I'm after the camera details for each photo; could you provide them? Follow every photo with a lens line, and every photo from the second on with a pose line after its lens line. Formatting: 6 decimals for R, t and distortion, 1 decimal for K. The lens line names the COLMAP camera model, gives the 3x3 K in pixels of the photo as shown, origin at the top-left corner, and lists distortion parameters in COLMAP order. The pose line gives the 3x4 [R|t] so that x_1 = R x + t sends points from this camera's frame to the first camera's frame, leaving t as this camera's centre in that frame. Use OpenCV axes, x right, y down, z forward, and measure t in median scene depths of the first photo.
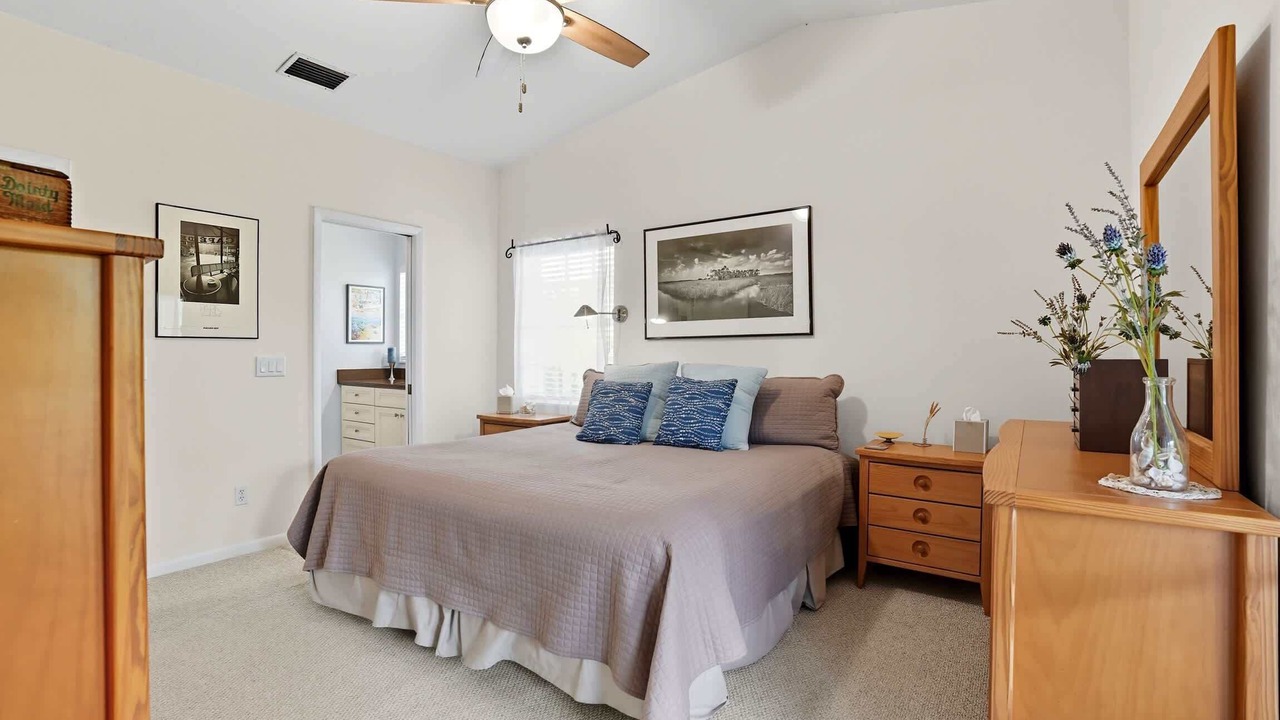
lens RADIAL K [[587.0, 0, 640.7], [0, 587.0, 349.7], [0, 0, 1]] dist [-0.074924, 0.023277]
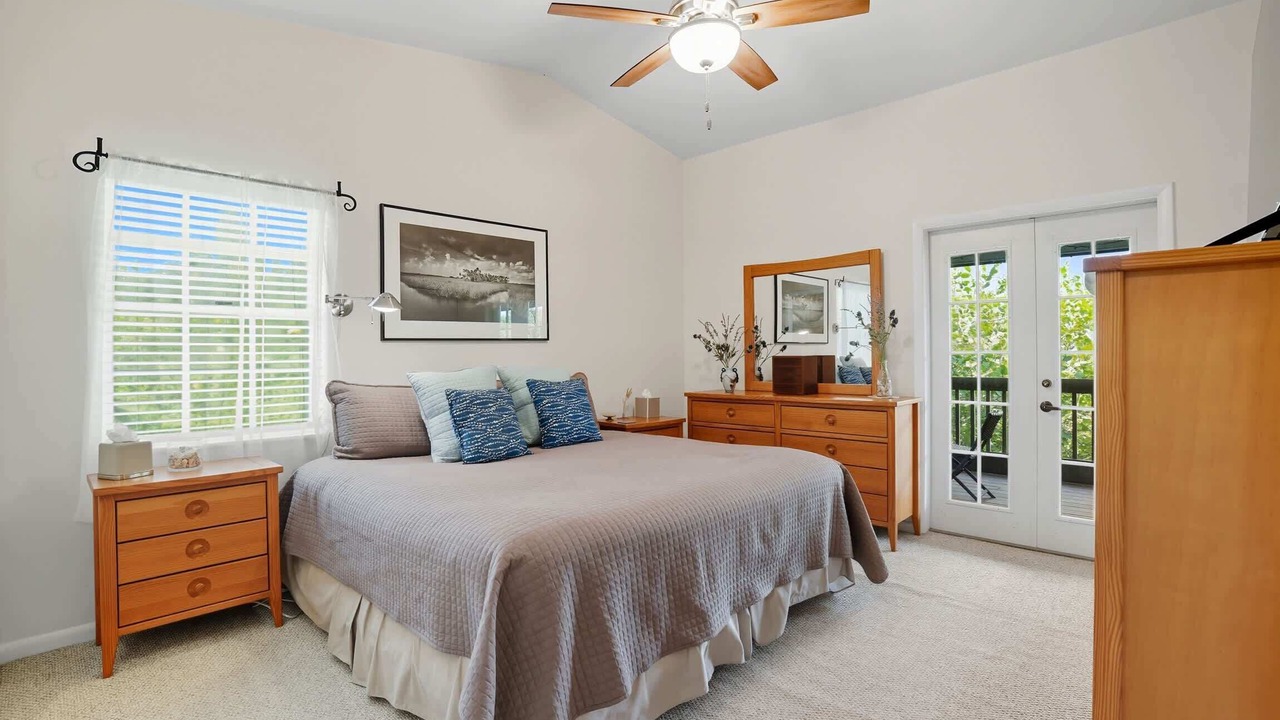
lens RADIAL K [[587.0, 0, 640.7], [0, 587.0, 349.7], [0, 0, 1]] dist [-0.074924, 0.023277]
pose [[0.180362, 0.007969, 0.983568, -0.764729], [0.008976, 0.999912, -0.009747, 0.005793], [-0.983559, 0.010587, 0.180274, 0.557329]]
